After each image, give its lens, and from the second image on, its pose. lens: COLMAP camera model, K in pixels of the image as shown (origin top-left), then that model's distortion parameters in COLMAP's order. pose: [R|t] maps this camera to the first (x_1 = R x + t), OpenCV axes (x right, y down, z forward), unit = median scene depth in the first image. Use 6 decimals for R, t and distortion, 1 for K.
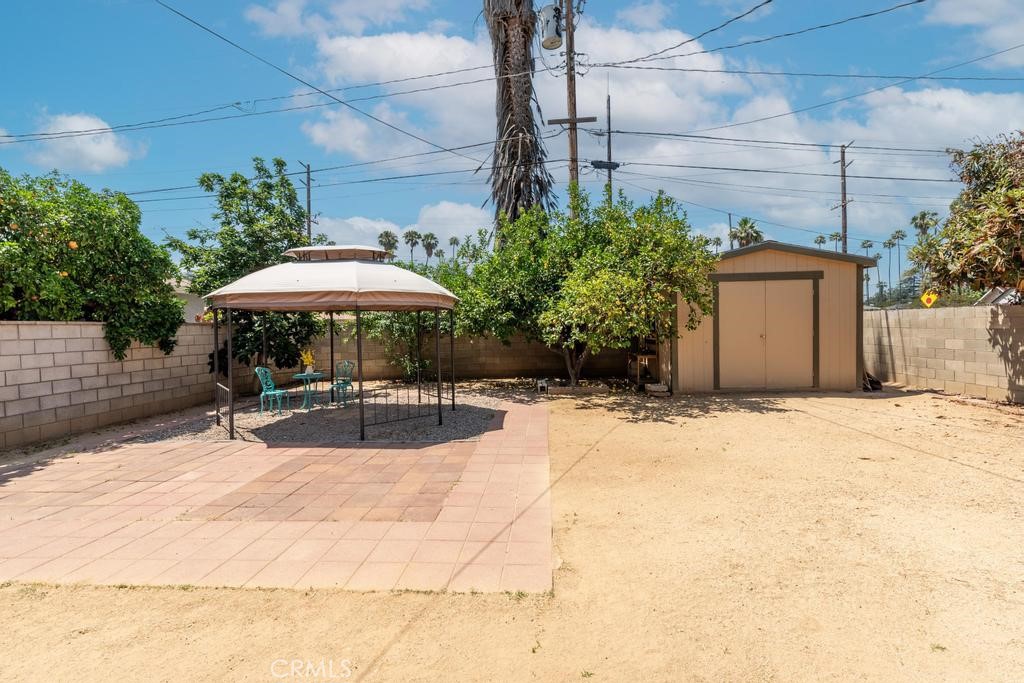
lens RADIAL K [[437.4, 0, 516.1], [0, 437.4, 337.7], [0, 0, 1]] dist [0.001179, -0.000289]
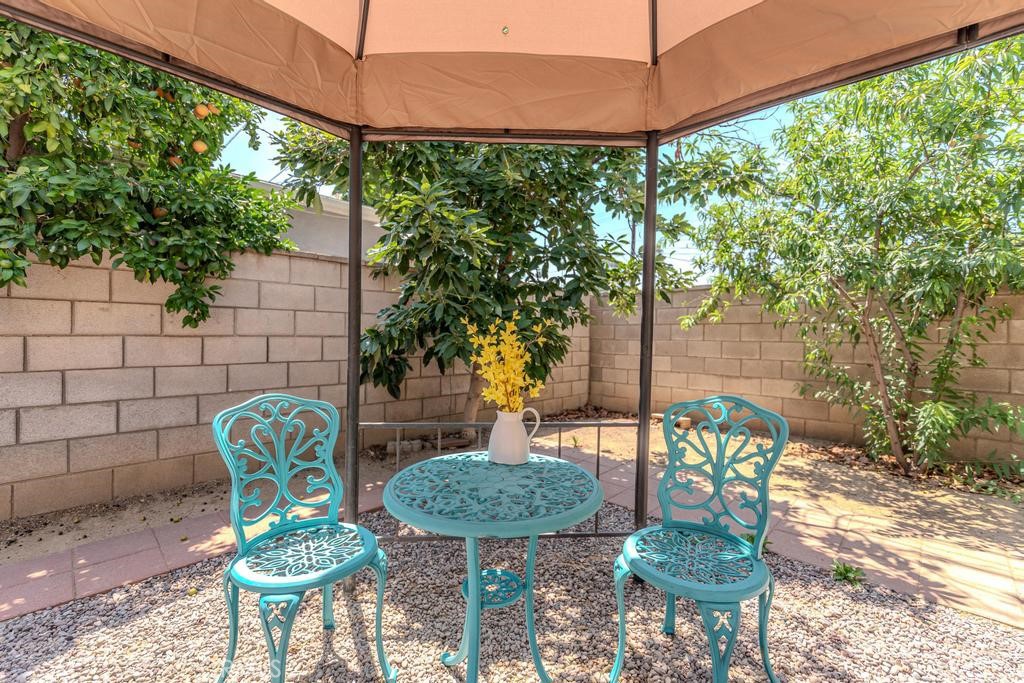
lens RADIAL K [[437.4, 0, 516.1], [0, 437.4, 337.7], [0, 0, 1]] dist [0.001179, -0.000289]
pose [[0.761677, 0.032026, -0.647165, -0.374025], [-0.041000, 0.999158, 0.001190, 0.036348], [0.646658, 0.025628, 0.762349, 0.900894]]
